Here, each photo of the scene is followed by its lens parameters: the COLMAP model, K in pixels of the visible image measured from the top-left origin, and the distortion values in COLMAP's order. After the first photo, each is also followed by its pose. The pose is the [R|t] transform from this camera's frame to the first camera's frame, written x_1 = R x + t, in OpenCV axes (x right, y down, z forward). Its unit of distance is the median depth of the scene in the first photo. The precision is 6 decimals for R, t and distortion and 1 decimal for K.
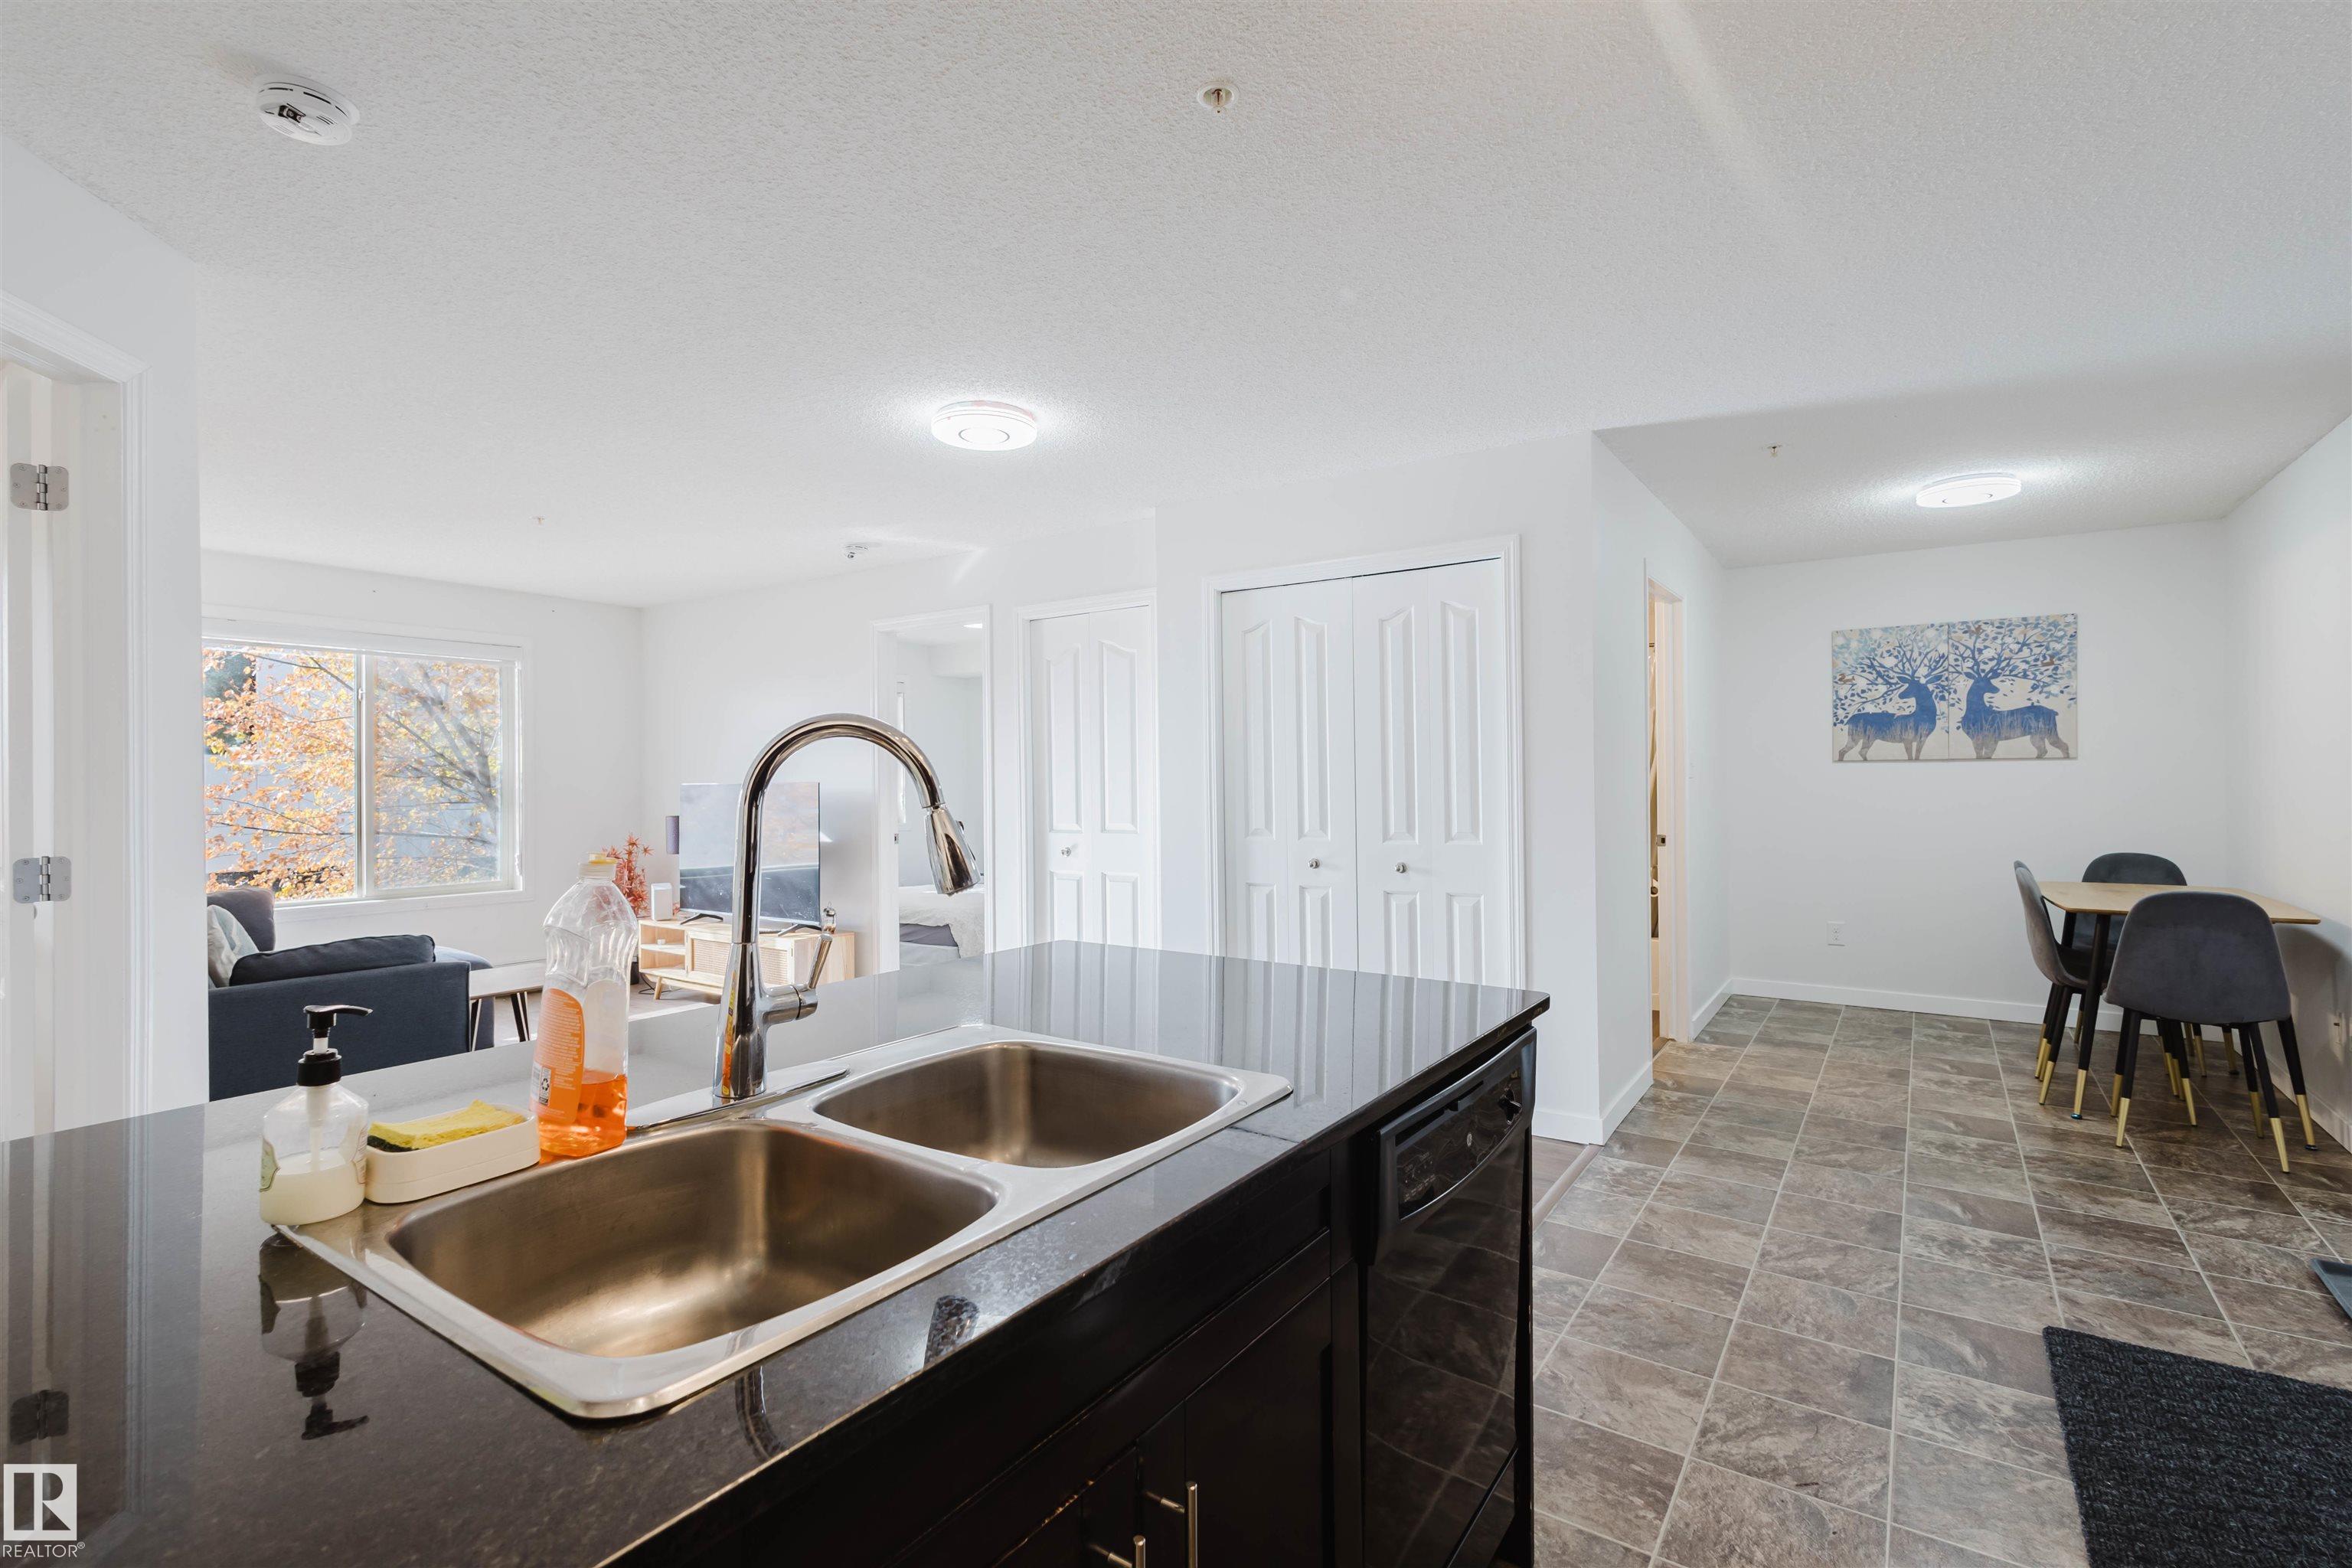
lens RADIAL K [[1085.9, 0, 1162.3], [0, 1085.9, 749.0], [0, 0, 1]] dist [0.019816, -0.007465]
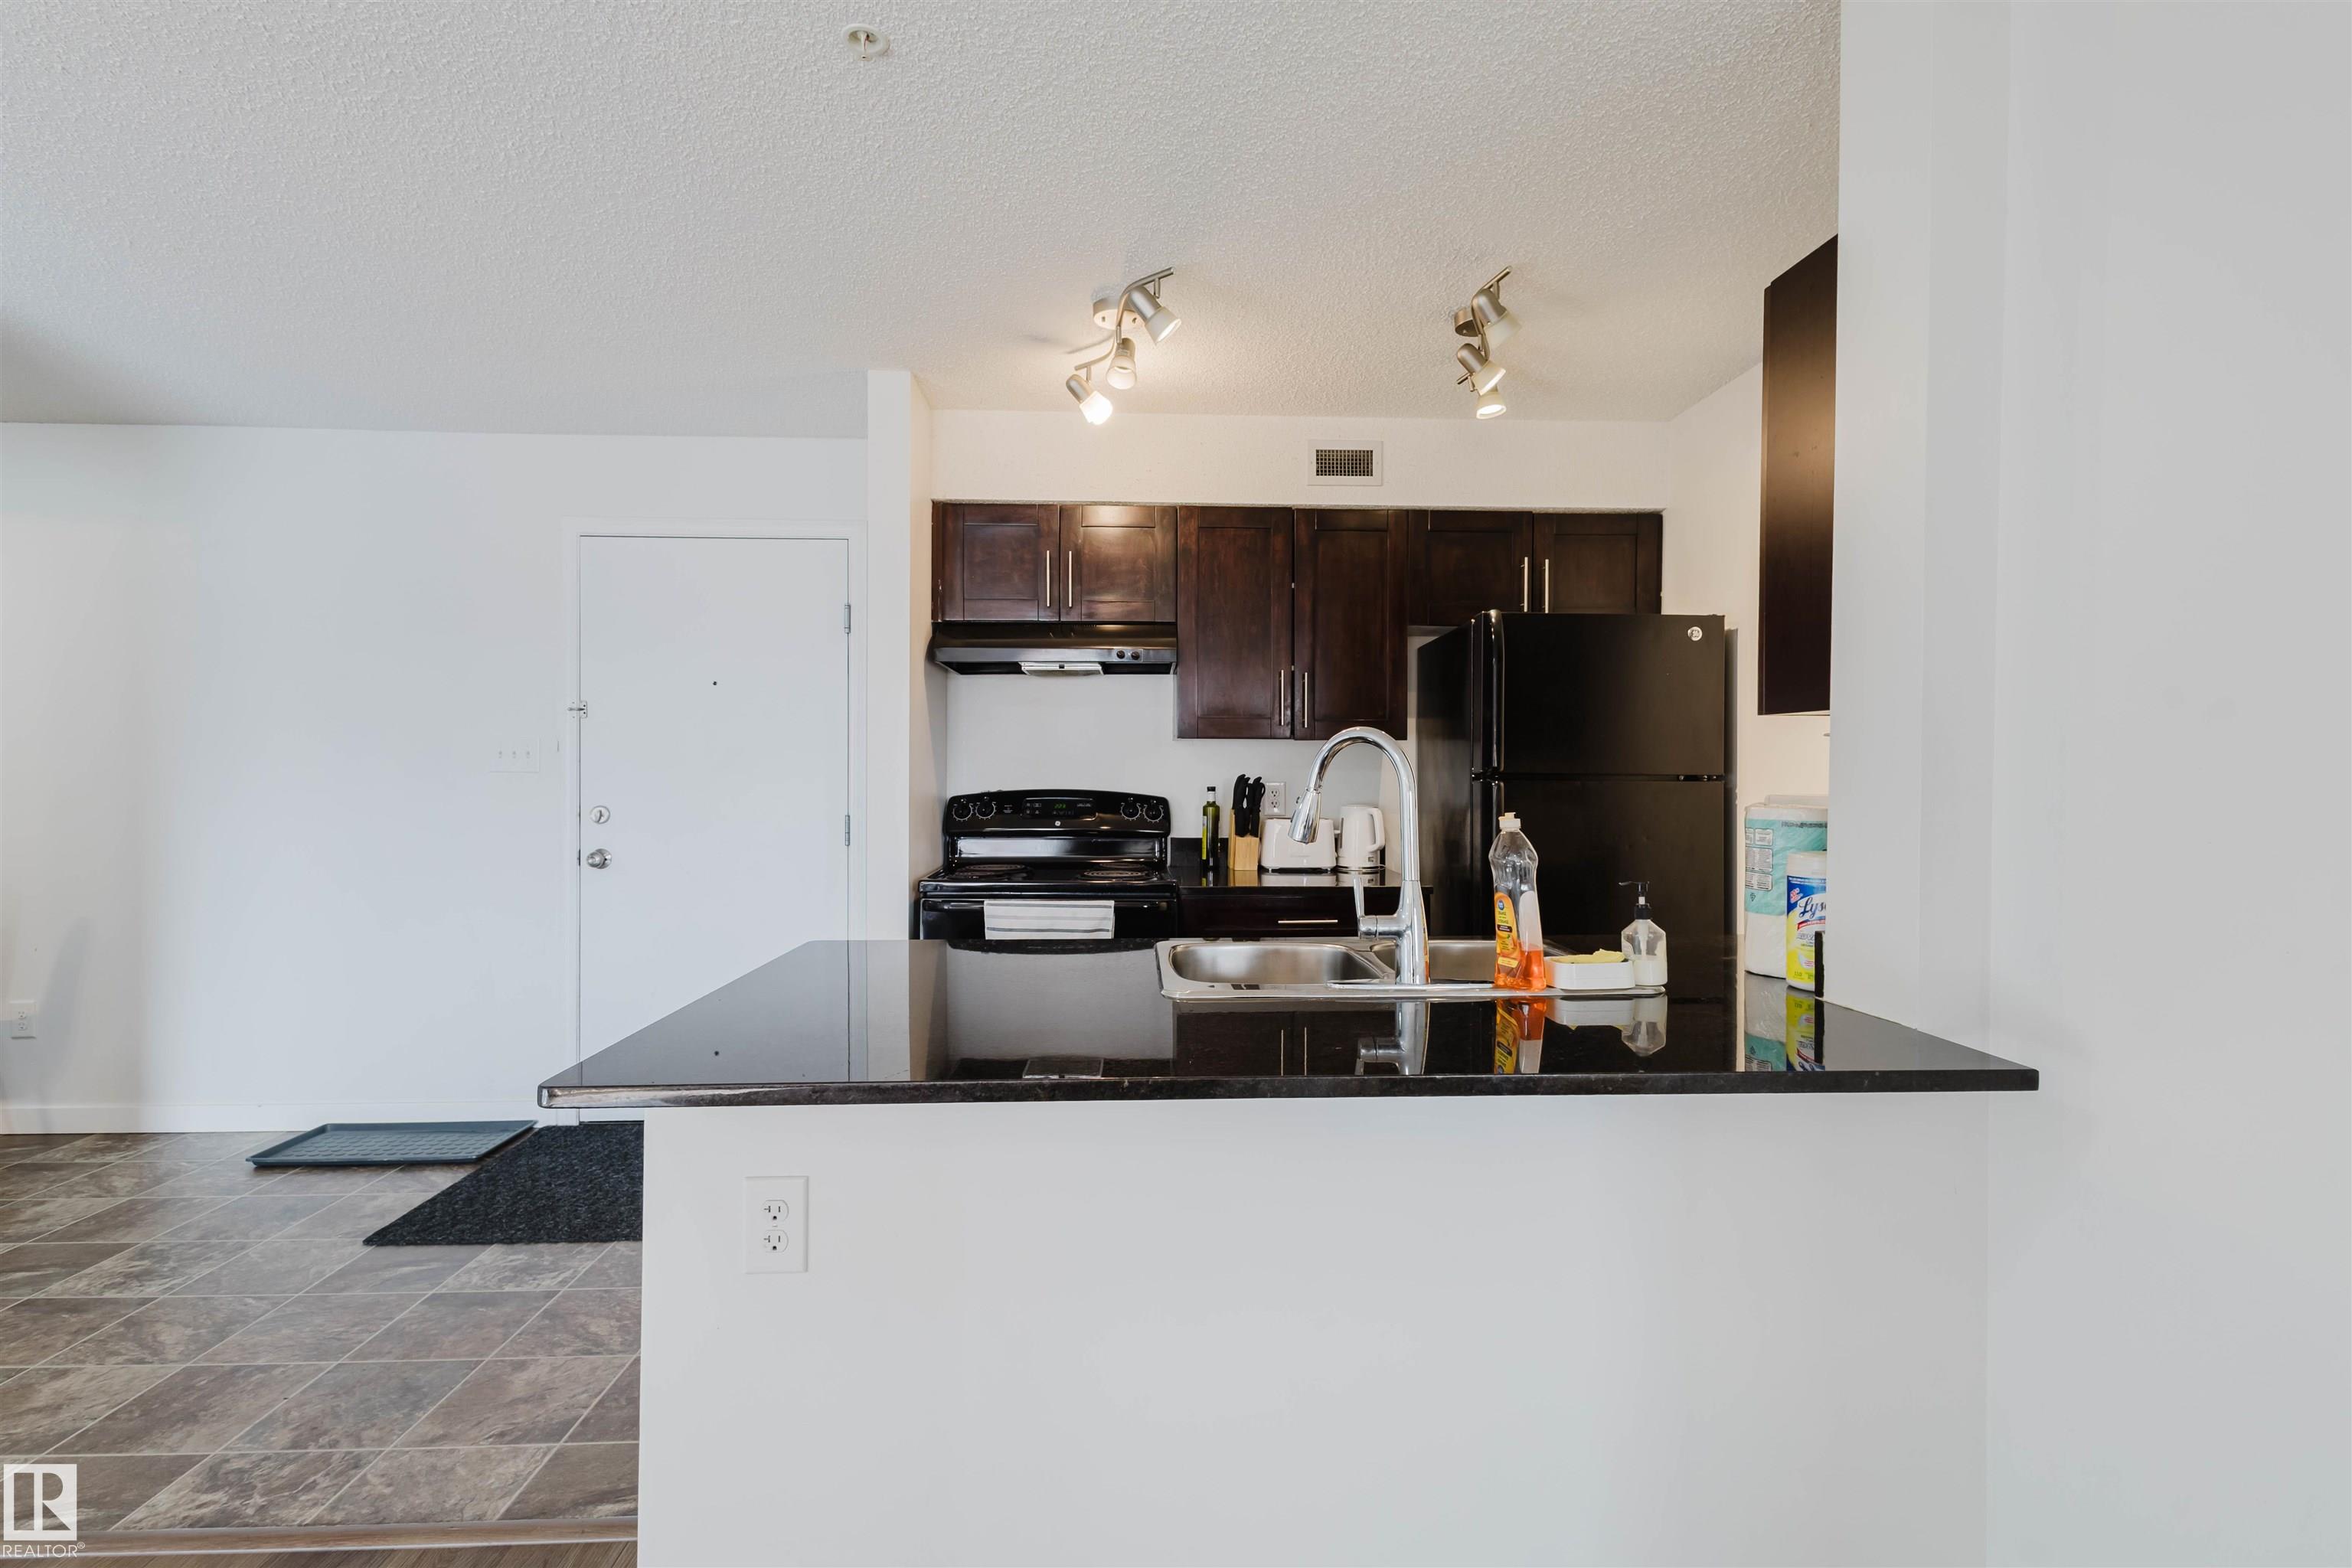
lens RADIAL K [[1085.9, 0, 1179.6], [0, 1085.9, 777.5], [0, 0, 1]] dist [0.019816, -0.007465]
pose [[-0.613455, 0.002375, 0.789726, -0.284424], [-0.016929, 0.999726, -0.016157, 0.019024], [-0.789548, -0.023281, -0.613247, 0.468180]]
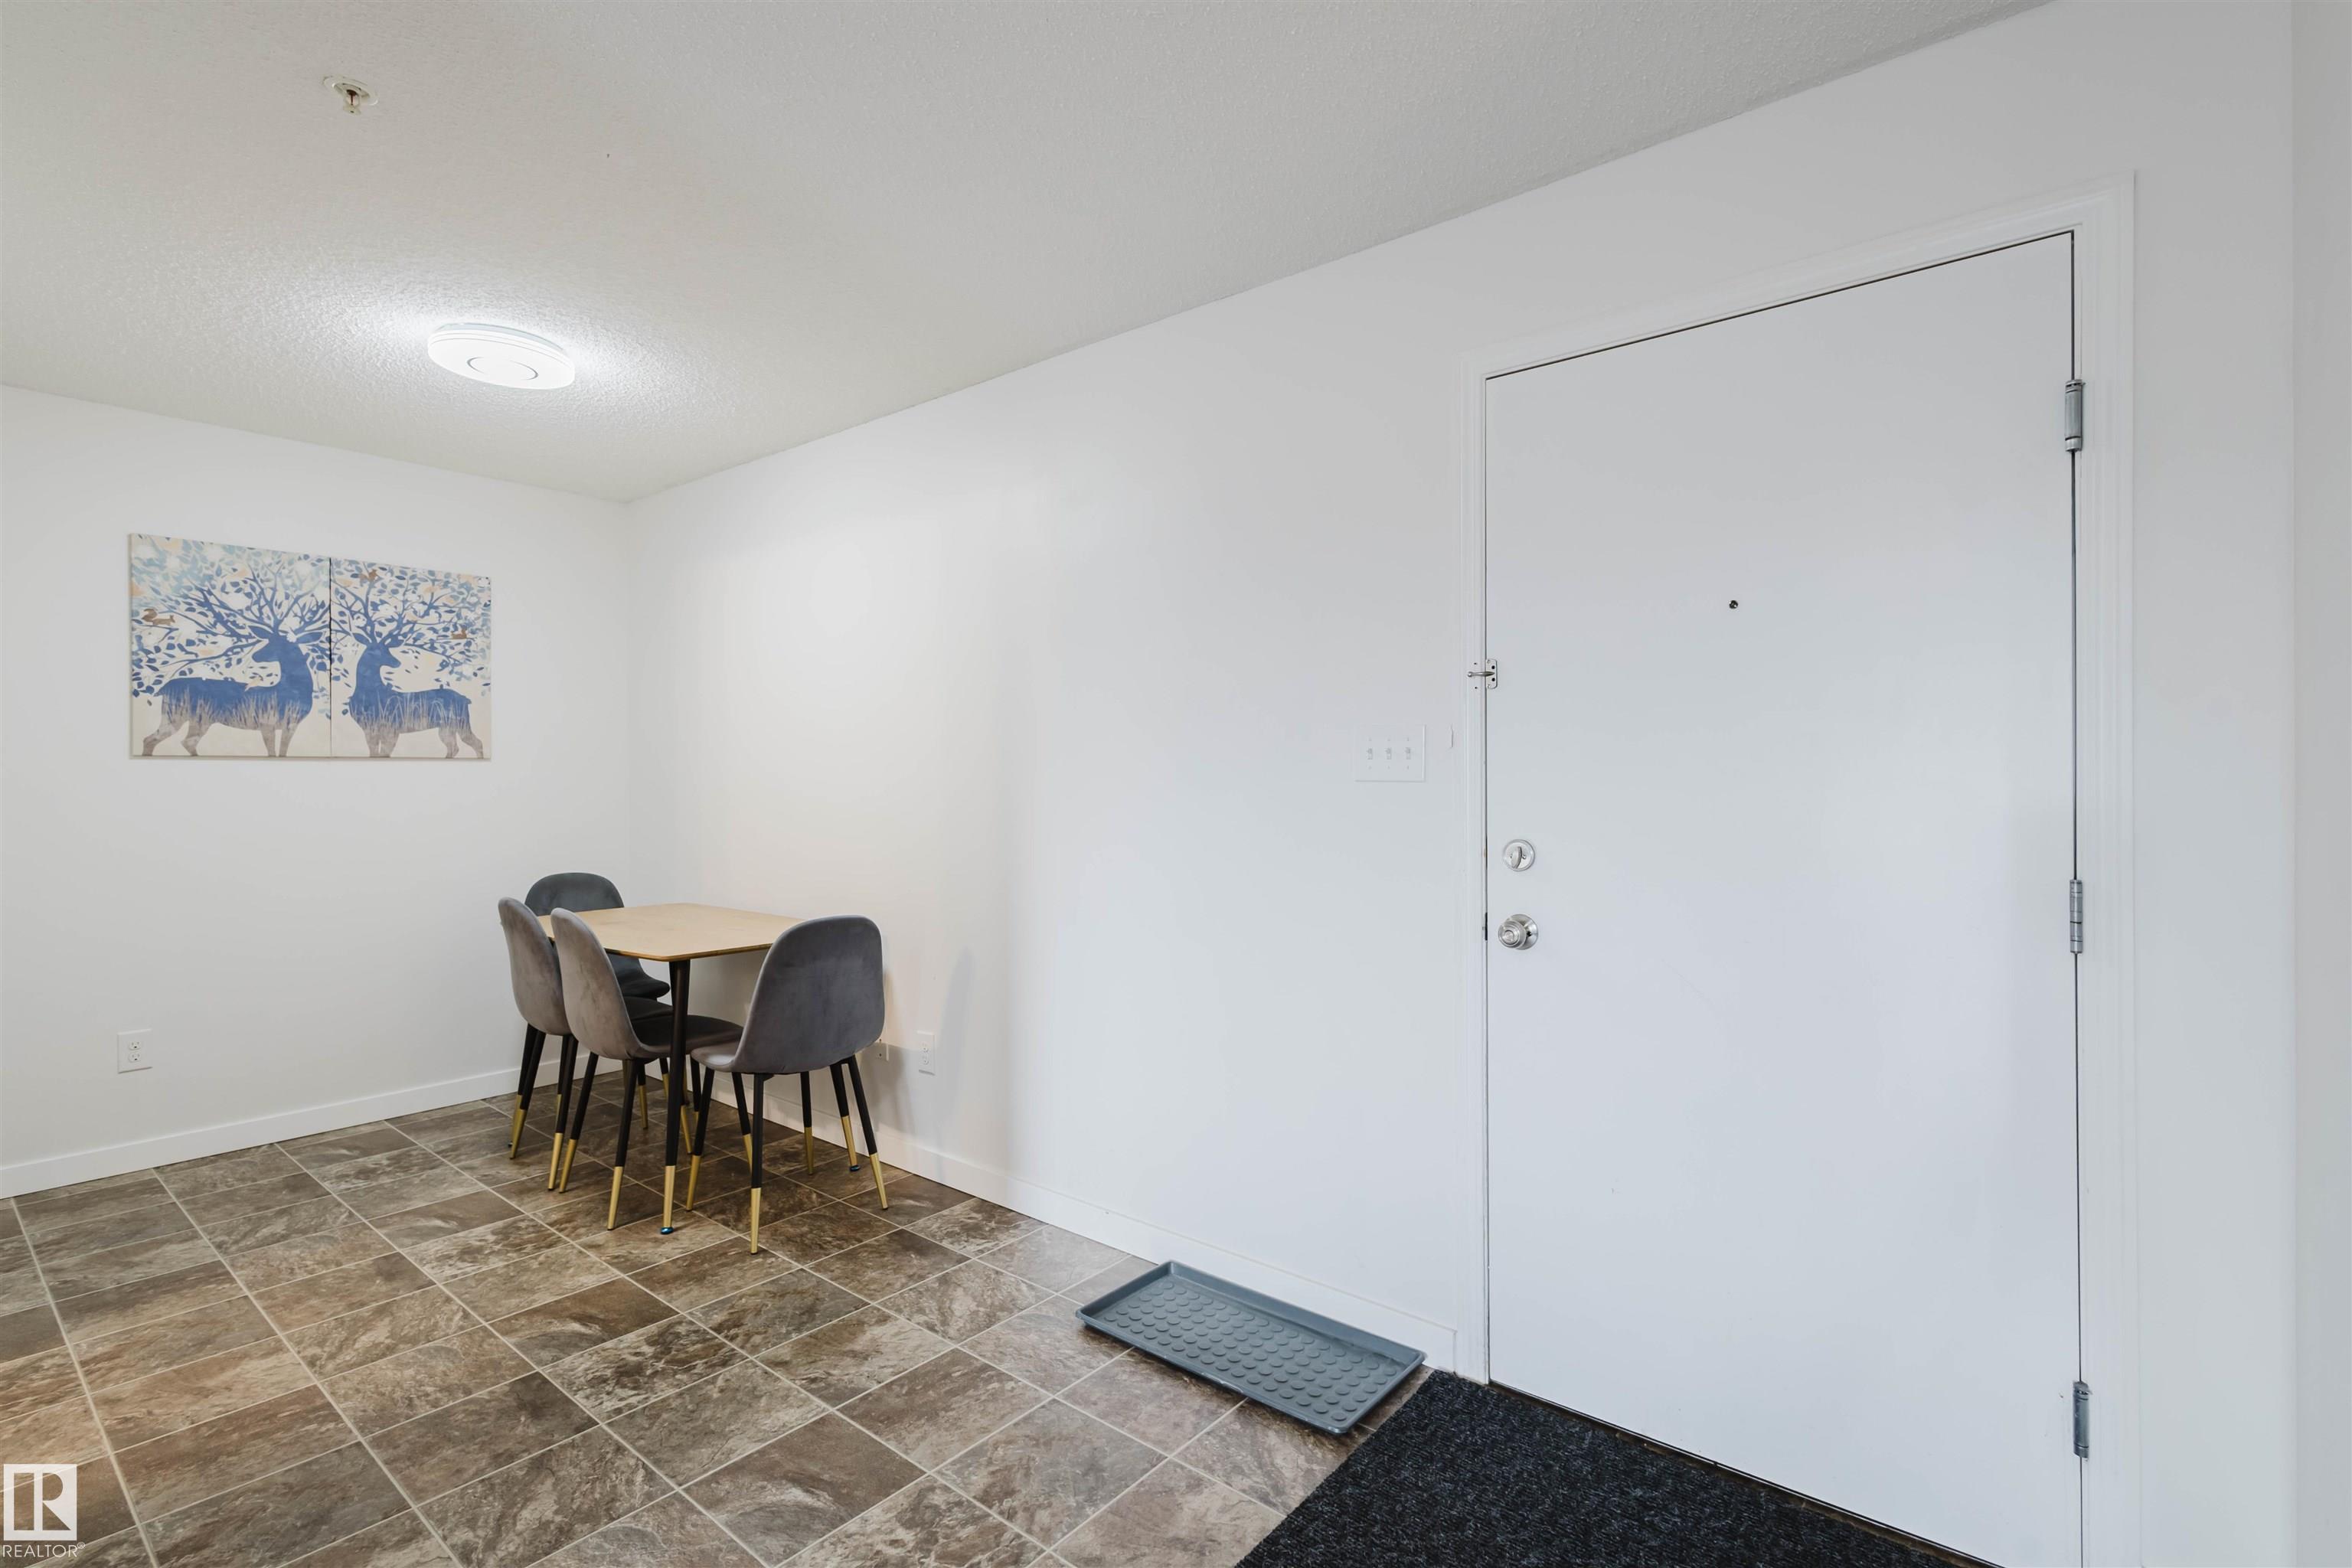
lens RADIAL K [[1085.9, 0, 1175.1], [0, 1085.9, 774.3], [0, 0, 1]] dist [0.019816, -0.007465]
pose [[0.073562, 0.010584, 0.997234, 0.077553], [-0.021909, 0.999720, -0.008994, 0.014785], [-0.997050, -0.021187, 0.073773, 0.430281]]
